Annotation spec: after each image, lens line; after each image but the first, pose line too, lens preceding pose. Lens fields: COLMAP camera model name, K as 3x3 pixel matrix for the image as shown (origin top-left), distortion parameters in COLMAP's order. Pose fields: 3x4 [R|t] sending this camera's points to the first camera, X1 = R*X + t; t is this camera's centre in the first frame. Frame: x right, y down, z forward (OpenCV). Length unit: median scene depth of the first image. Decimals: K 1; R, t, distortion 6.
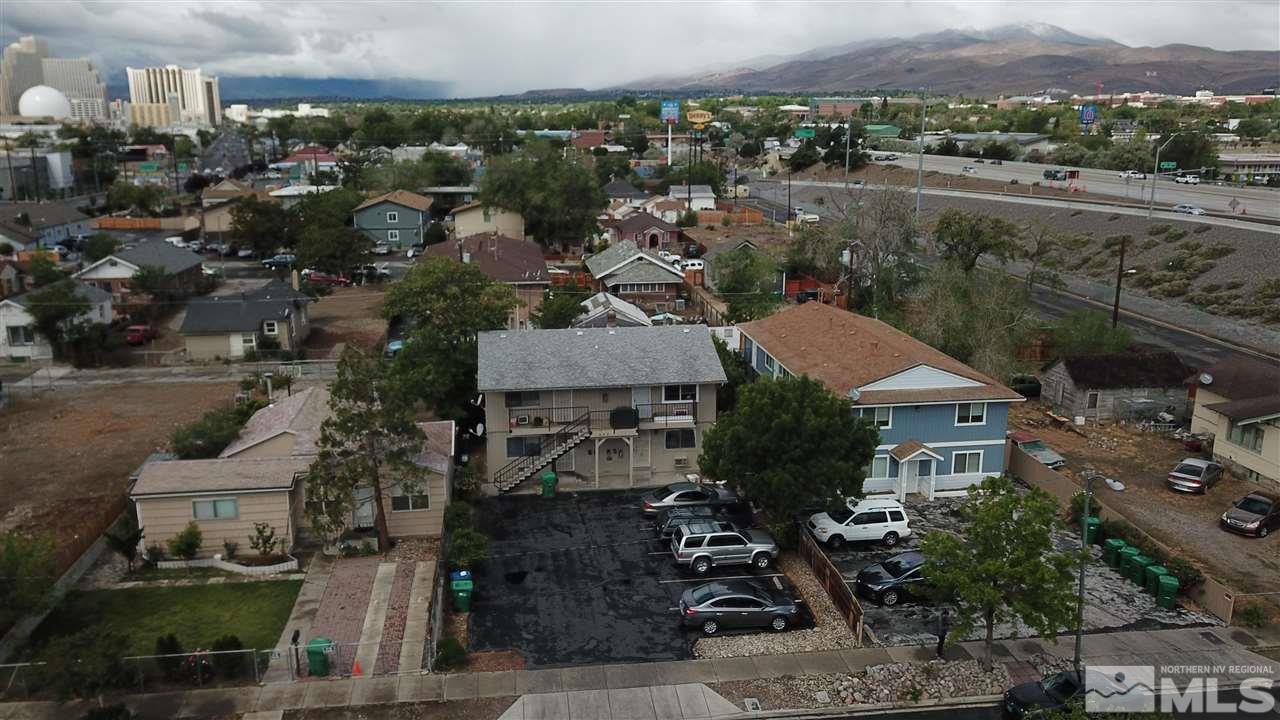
lens RADIAL K [[972.1, 0, 639.4], [0, 972.1, 354.2], [0, 0, 1]] dist [0.008475, 0.004849]
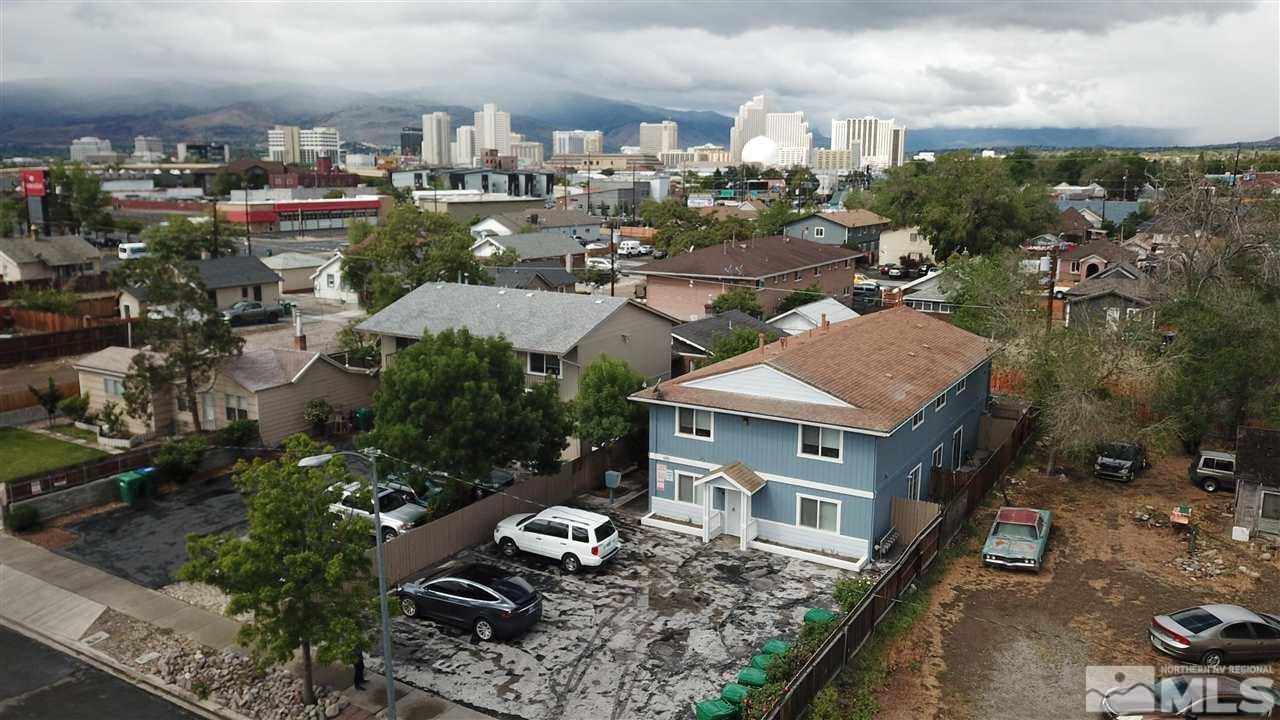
lens RADIAL K [[972.1, 0, 639.4], [0, 972.1, 354.2], [0, 0, 1]] dist [0.008475, 0.004849]
pose [[0.786235, 0.122358, -0.605692, 0.740431], [-0.150463, 0.988606, 0.004399, 0.016432], [0.599329, 0.087676, 0.795687, 0.409848]]
